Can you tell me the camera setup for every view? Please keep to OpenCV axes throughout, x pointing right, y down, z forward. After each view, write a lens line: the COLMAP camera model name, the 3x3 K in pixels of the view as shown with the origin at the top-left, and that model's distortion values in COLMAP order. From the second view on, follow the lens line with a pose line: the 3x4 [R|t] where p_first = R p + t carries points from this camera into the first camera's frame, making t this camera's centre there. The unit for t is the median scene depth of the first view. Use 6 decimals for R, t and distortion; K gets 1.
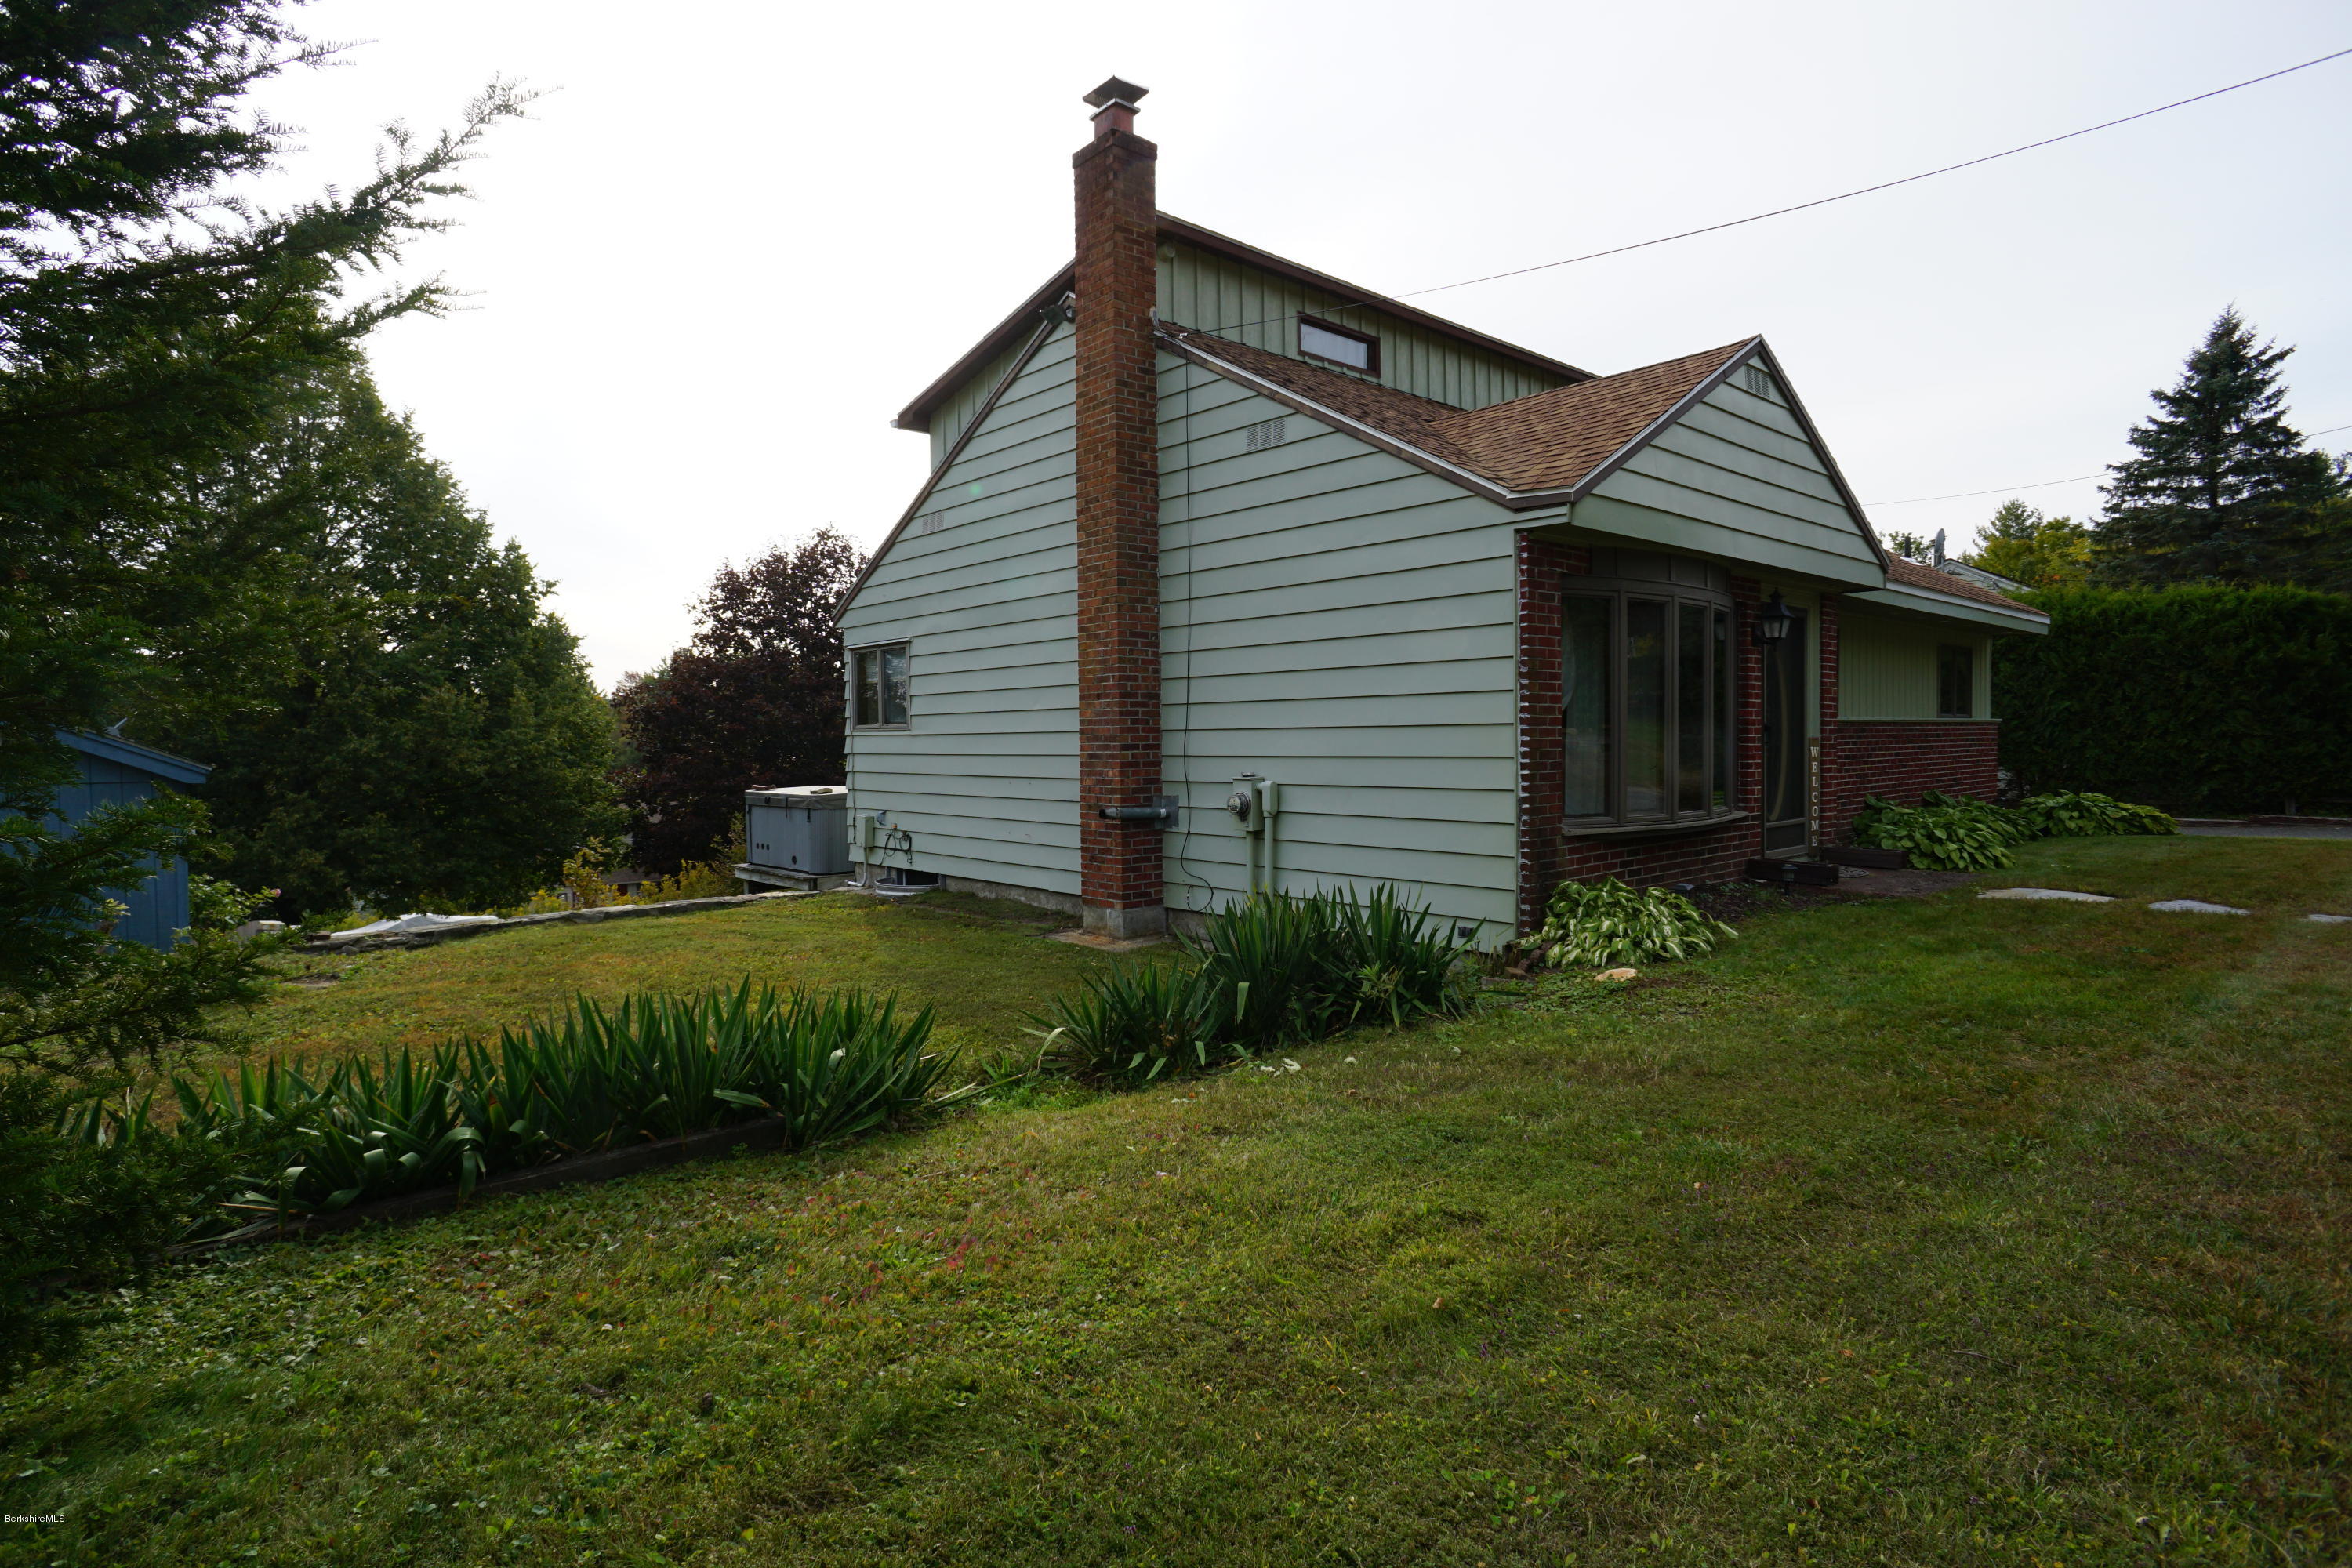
lens RADIAL K [[1236.5, 0, 1146.8], [0, 1236.5, 779.0], [0, 0, 1]] dist [-0.078744, 0.050811]
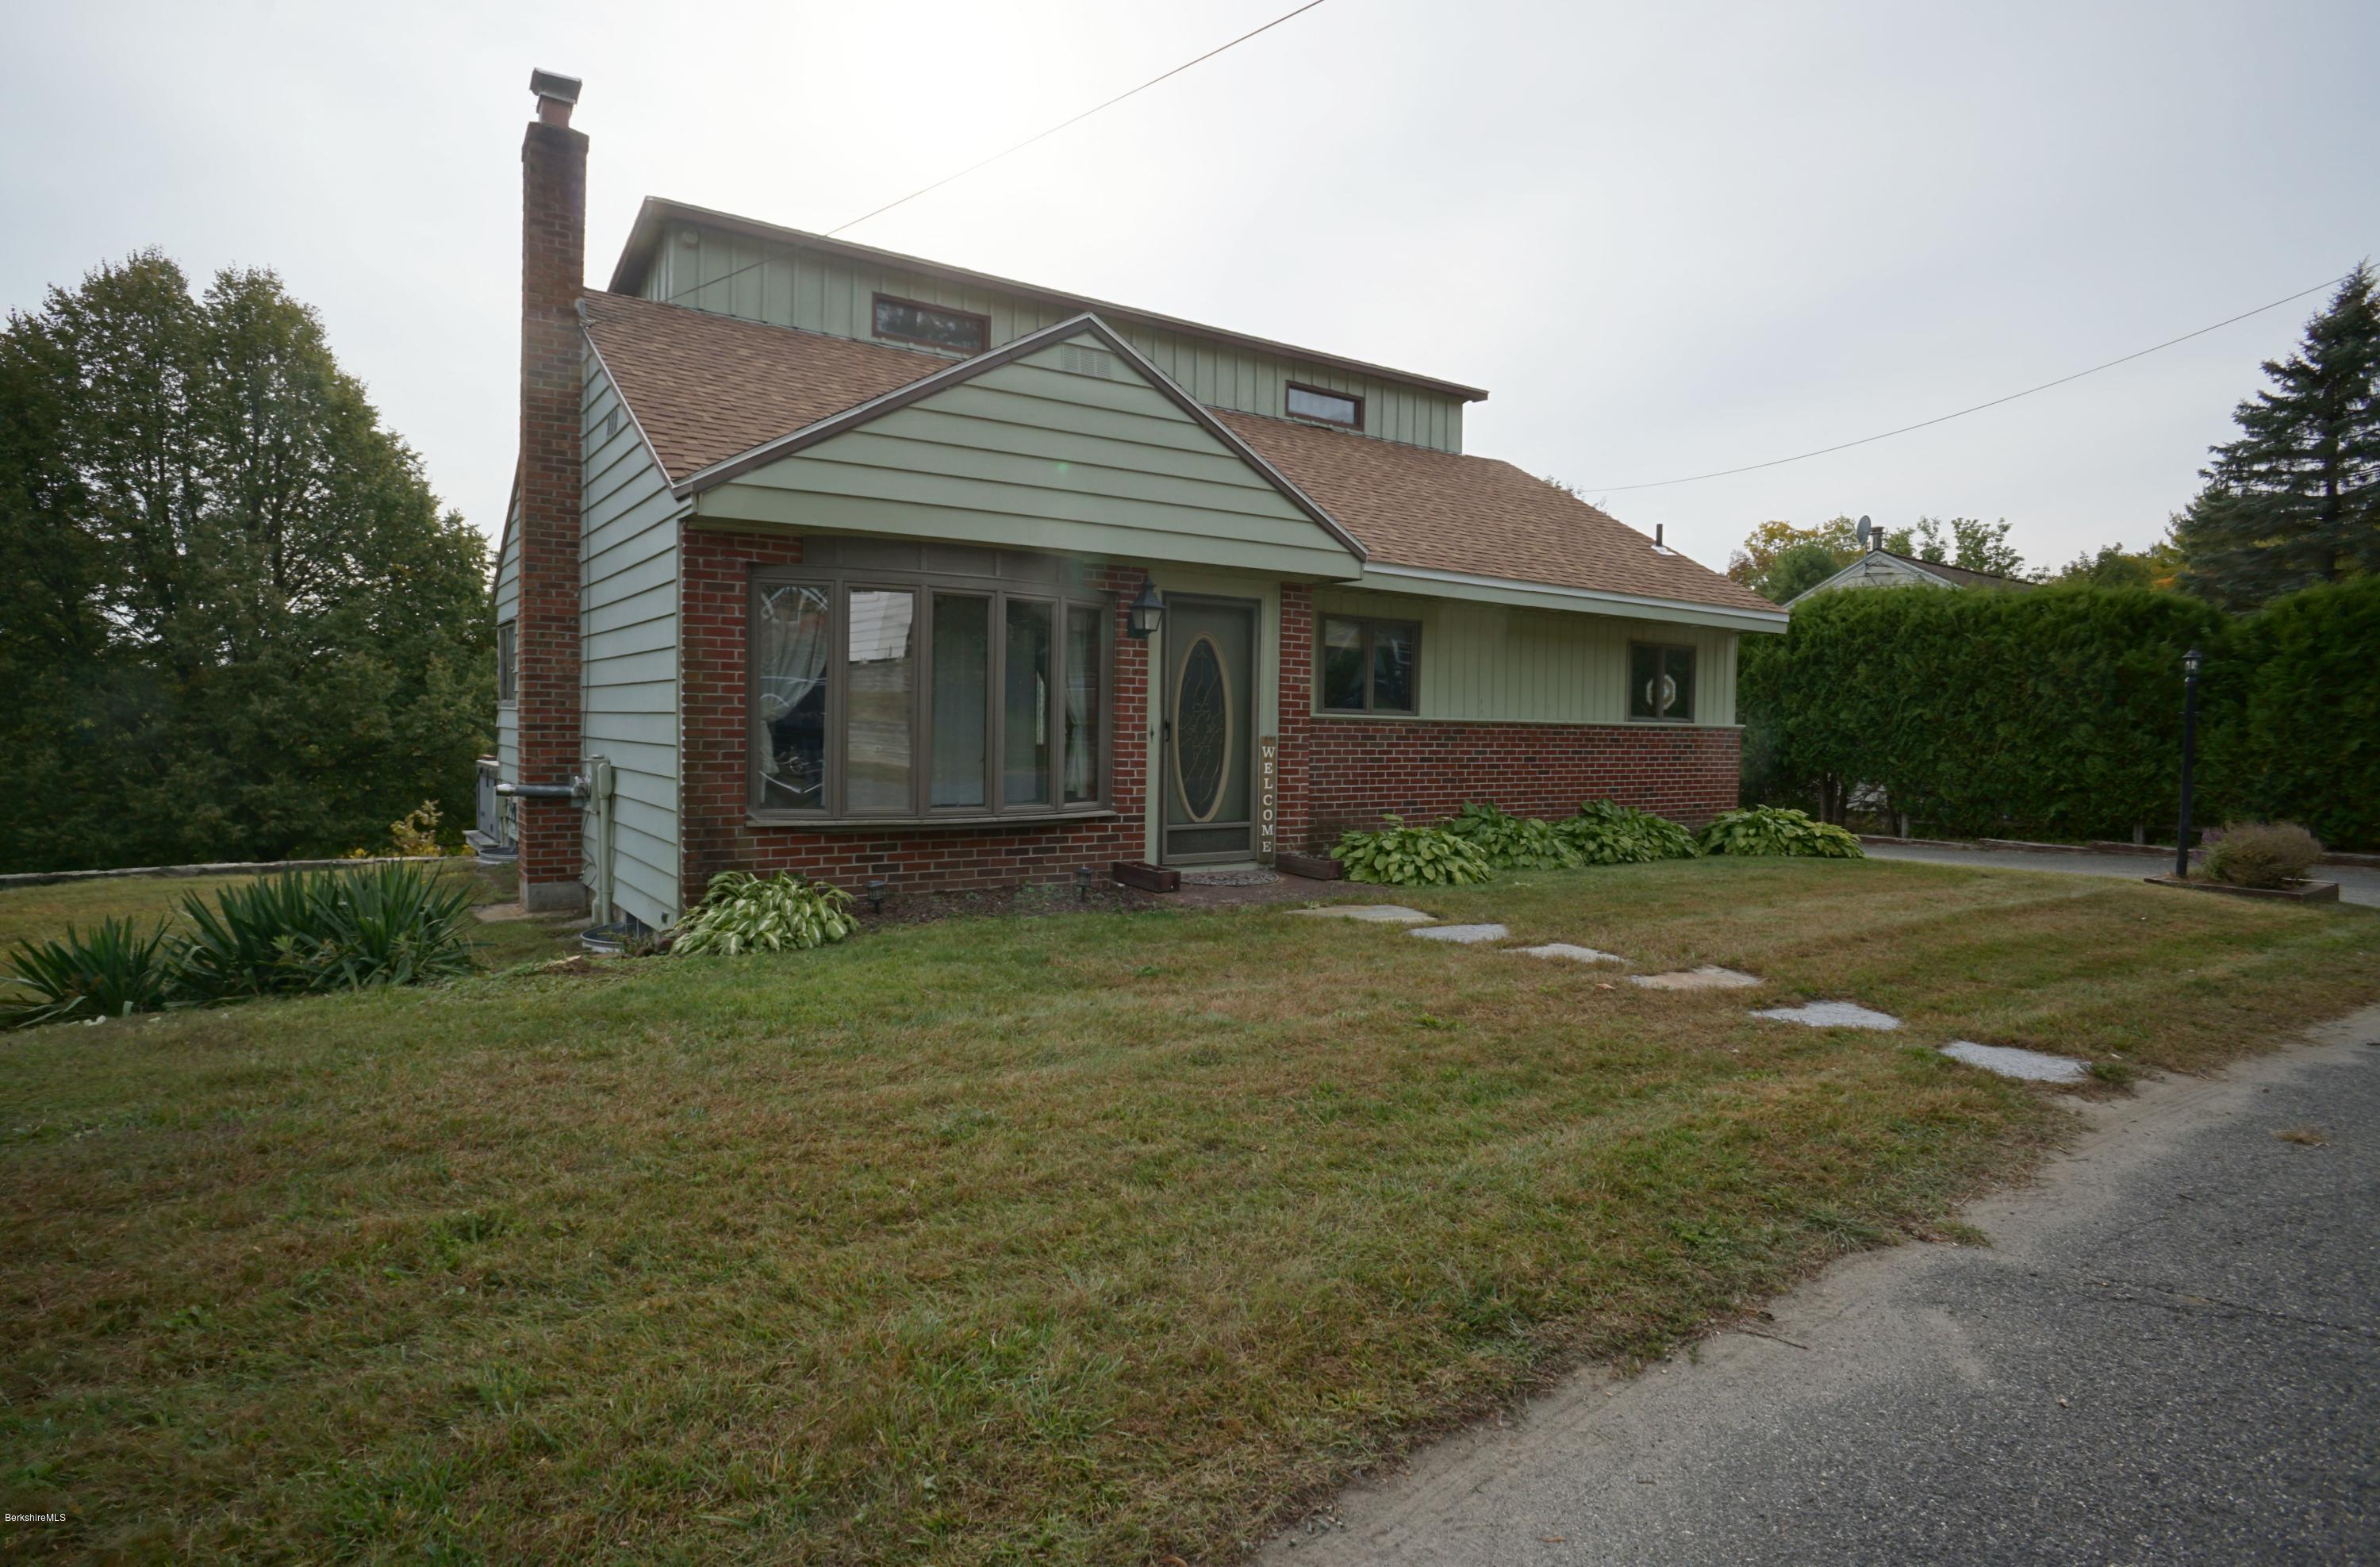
lens RADIAL K [[1280.0, 0, 1174.7], [0, 1280.0, 774.3], [0, 0, 1]] dist [-0.079137, 0.054575]
pose [[0.994494, 0.032718, -0.099552, 0.418703], [-0.031834, 0.999438, 0.010454, -0.009632], [0.099838, -0.007228, 0.994977, 0.003070]]
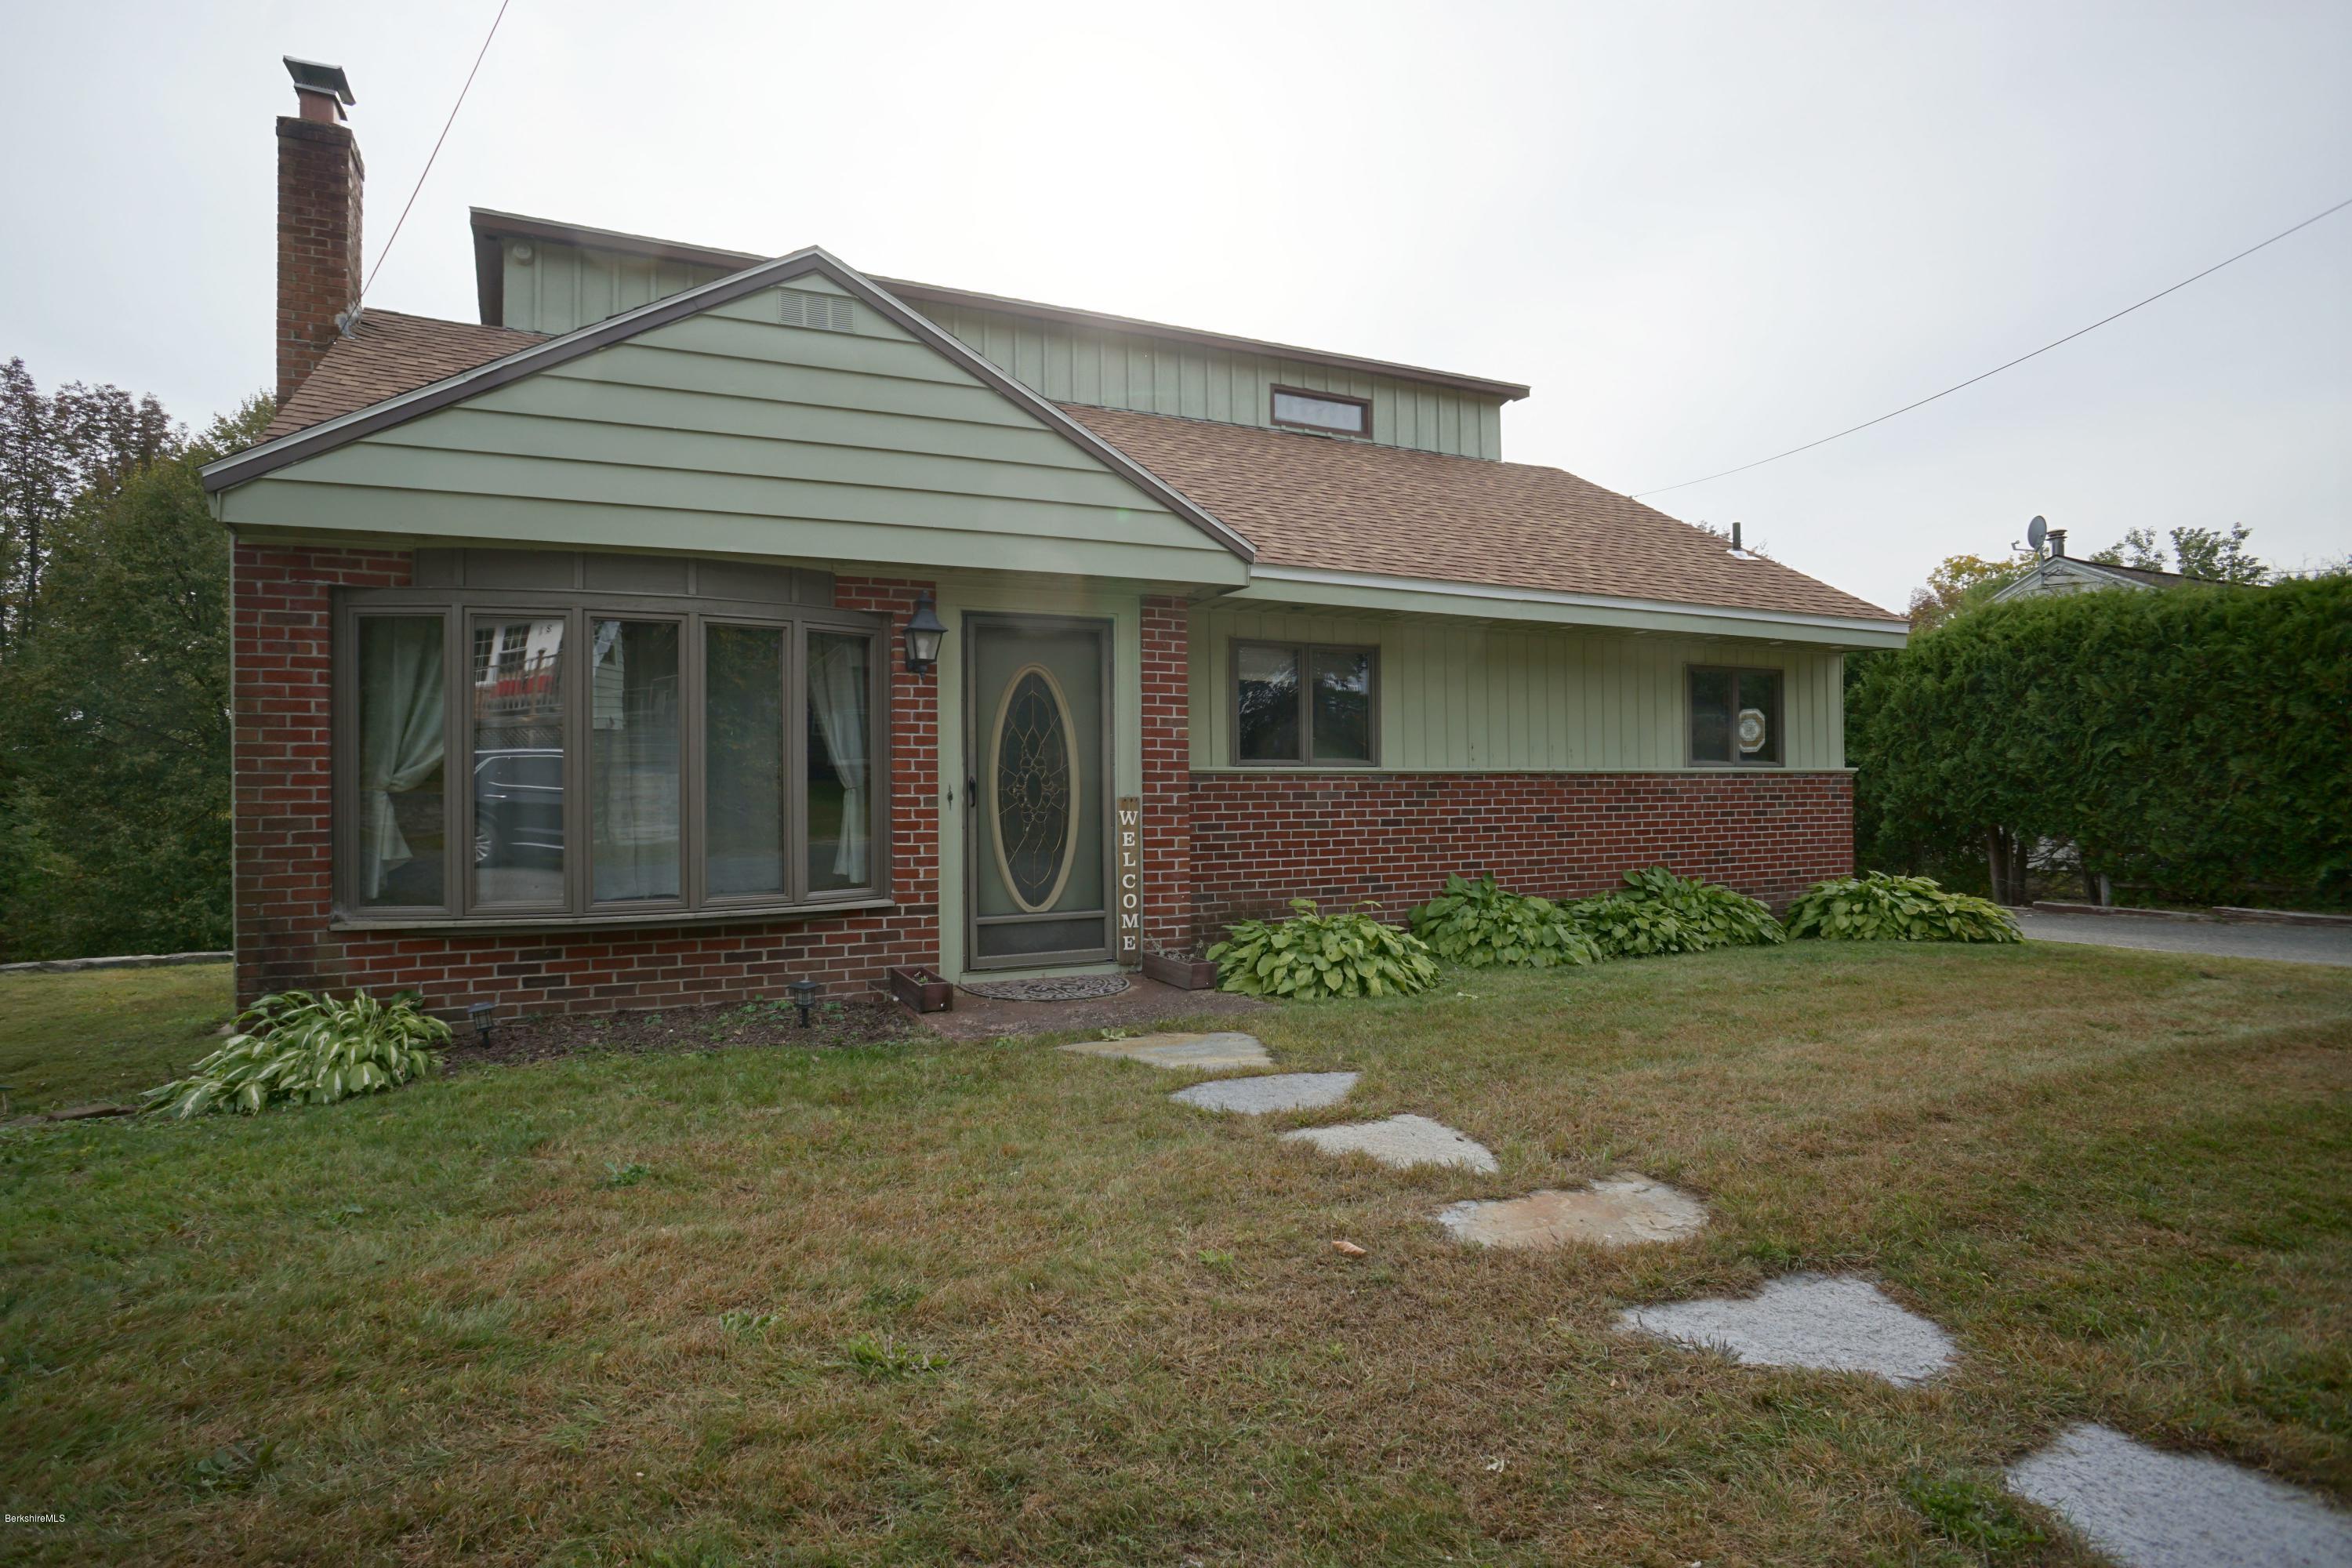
lens RADIAL K [[1236.5, 0, 1146.8], [0, 1236.5, 779.0], [0, 0, 1]] dist [-0.078744, 0.050811]
pose [[0.965492, 0.001714, -0.260428, 0.544208], [-0.011422, 0.999295, -0.035768, -0.014128], [0.260183, 0.037508, 0.964831, 0.216364]]
